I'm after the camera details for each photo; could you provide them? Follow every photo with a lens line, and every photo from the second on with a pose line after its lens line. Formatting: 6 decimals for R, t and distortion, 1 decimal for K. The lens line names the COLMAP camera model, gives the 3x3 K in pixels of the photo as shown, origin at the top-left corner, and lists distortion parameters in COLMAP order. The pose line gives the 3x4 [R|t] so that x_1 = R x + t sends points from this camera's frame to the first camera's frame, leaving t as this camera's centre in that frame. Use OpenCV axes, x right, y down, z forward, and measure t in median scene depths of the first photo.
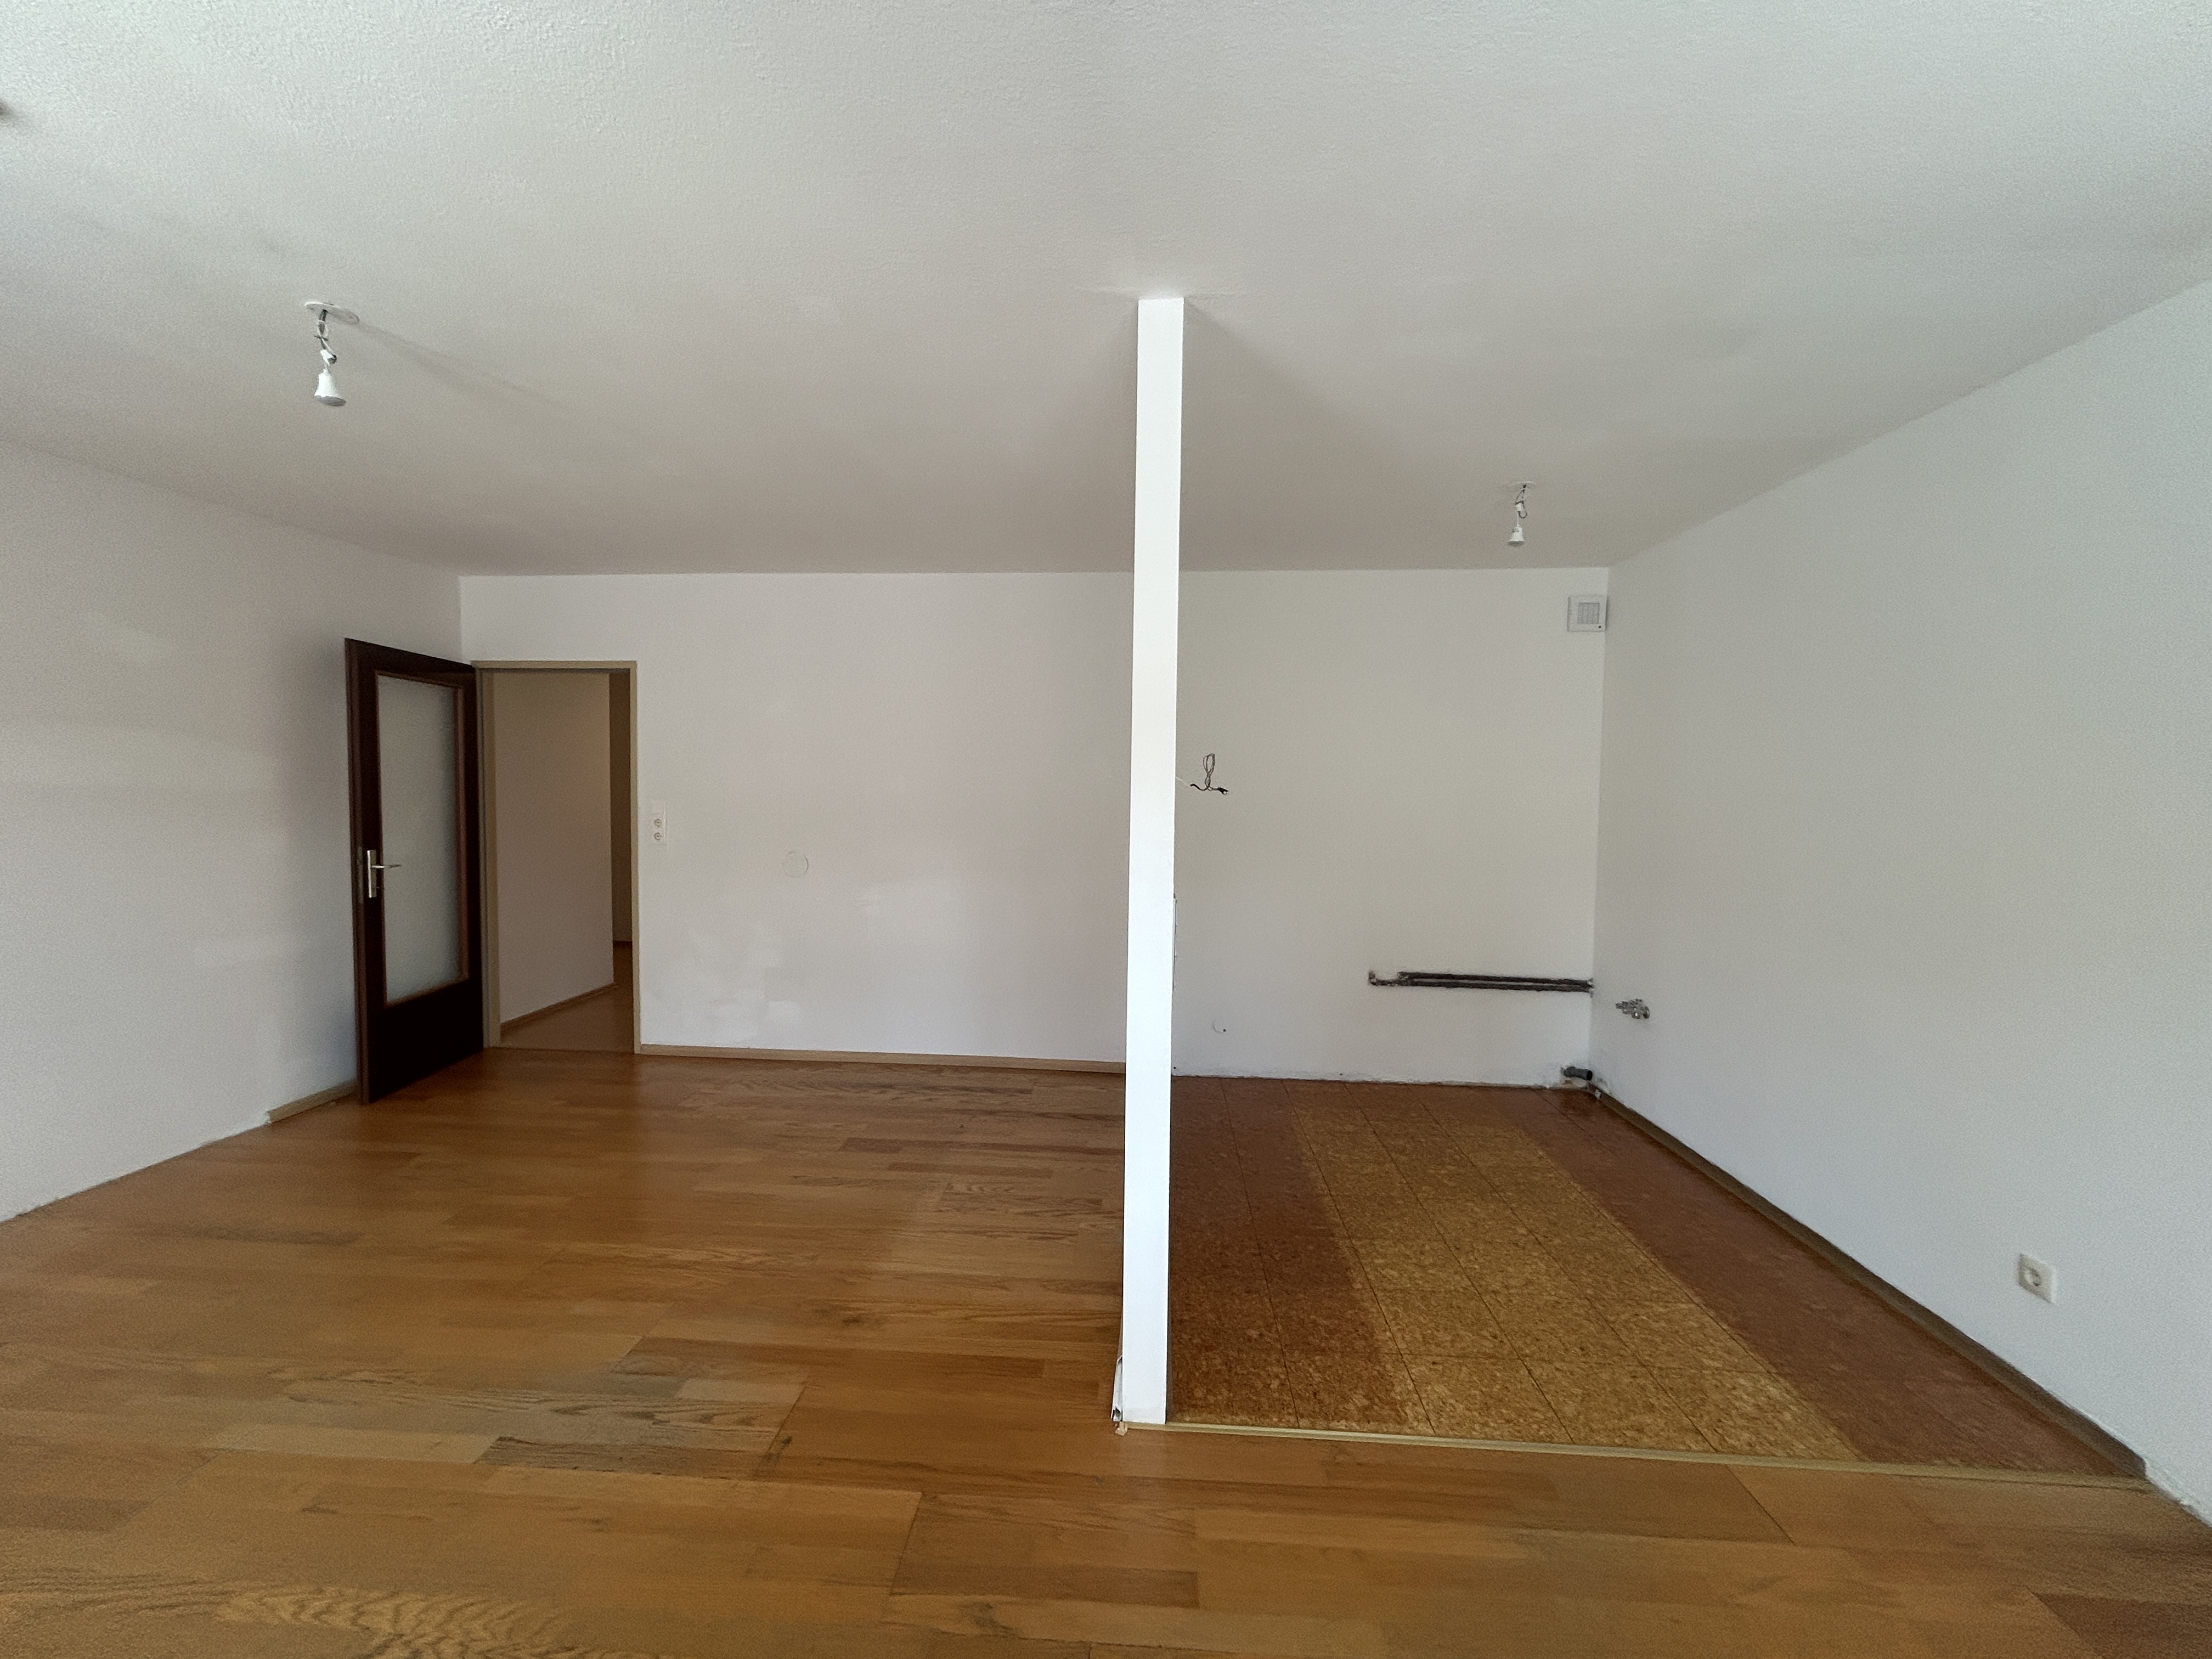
lens RADIAL K [[893.2, 0, 1102.3], [0, 893.2, 827.5], [0, 0, 1]] dist [0.002623, 0.000005]
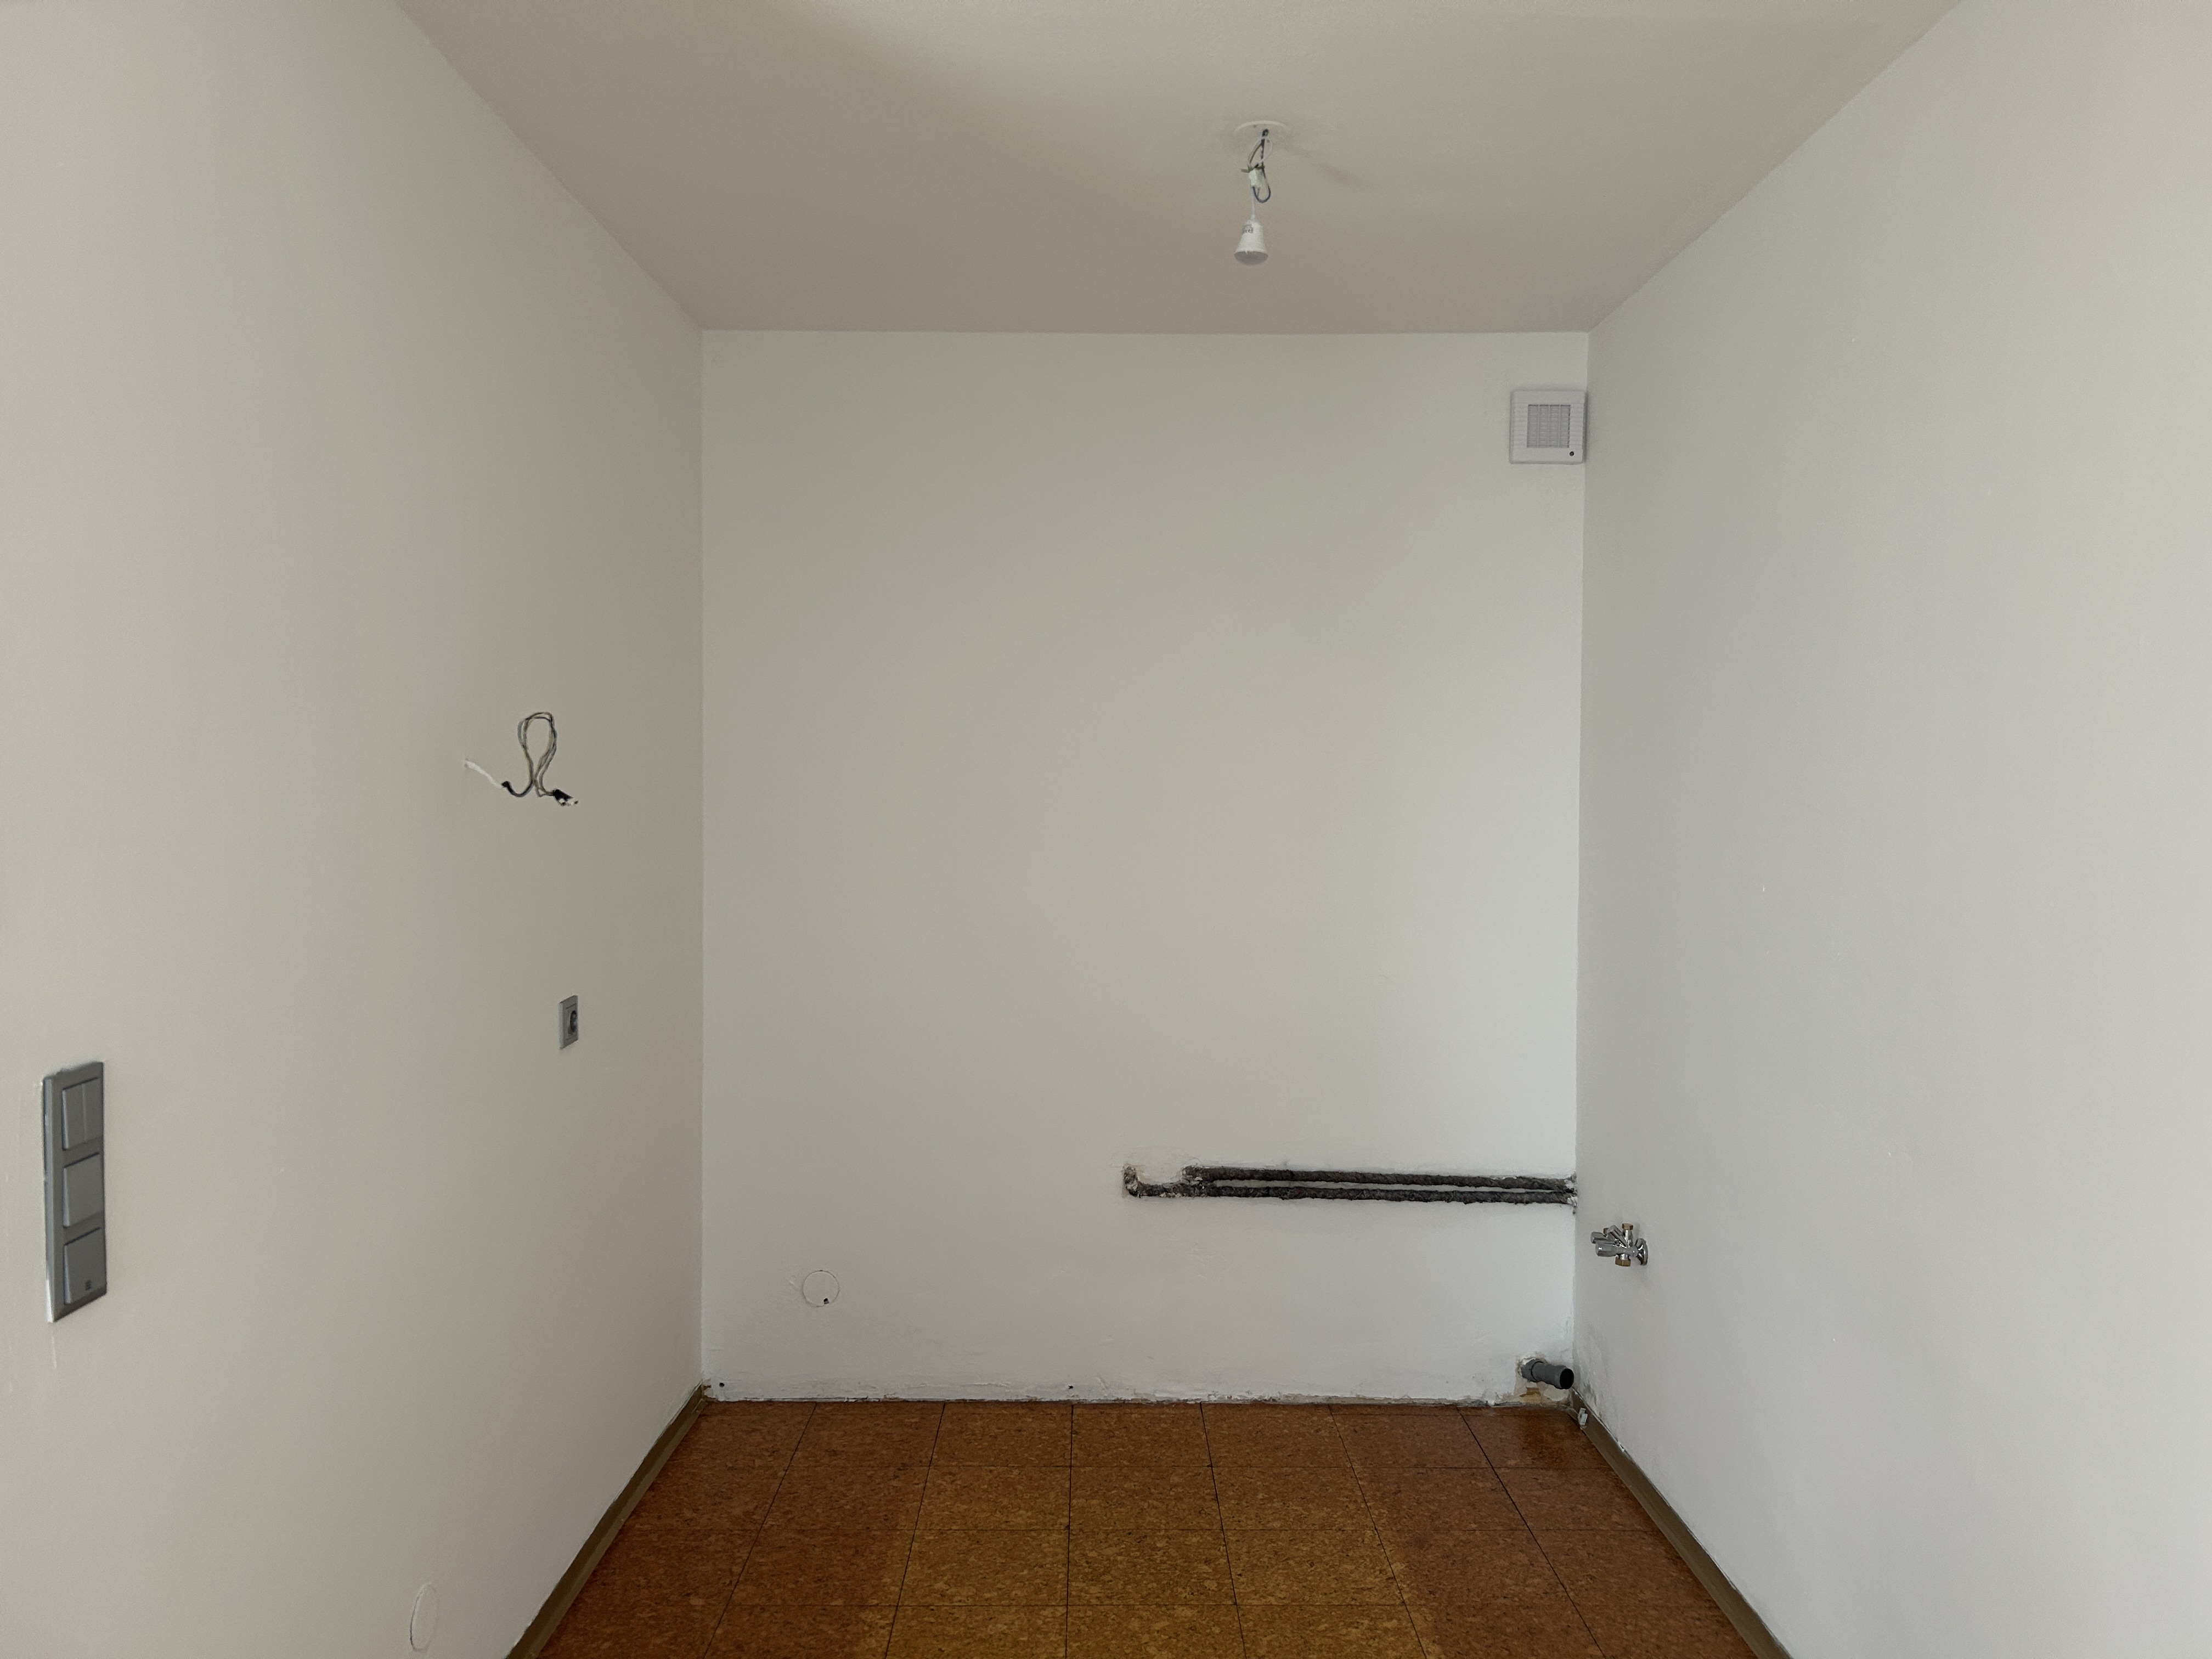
lens RADIAL K [[1687.7, 0, 1106.5], [0, 1687.7, 824.4], [0, 0, 1]] dist [0.058383, -0.003395]
pose [[0.996954, -0.004226, 0.077873, 0.222005], [0.005577, 0.999838, -0.017141, -0.007319], [-0.077788, 0.017523, 0.996816, 0.094941]]
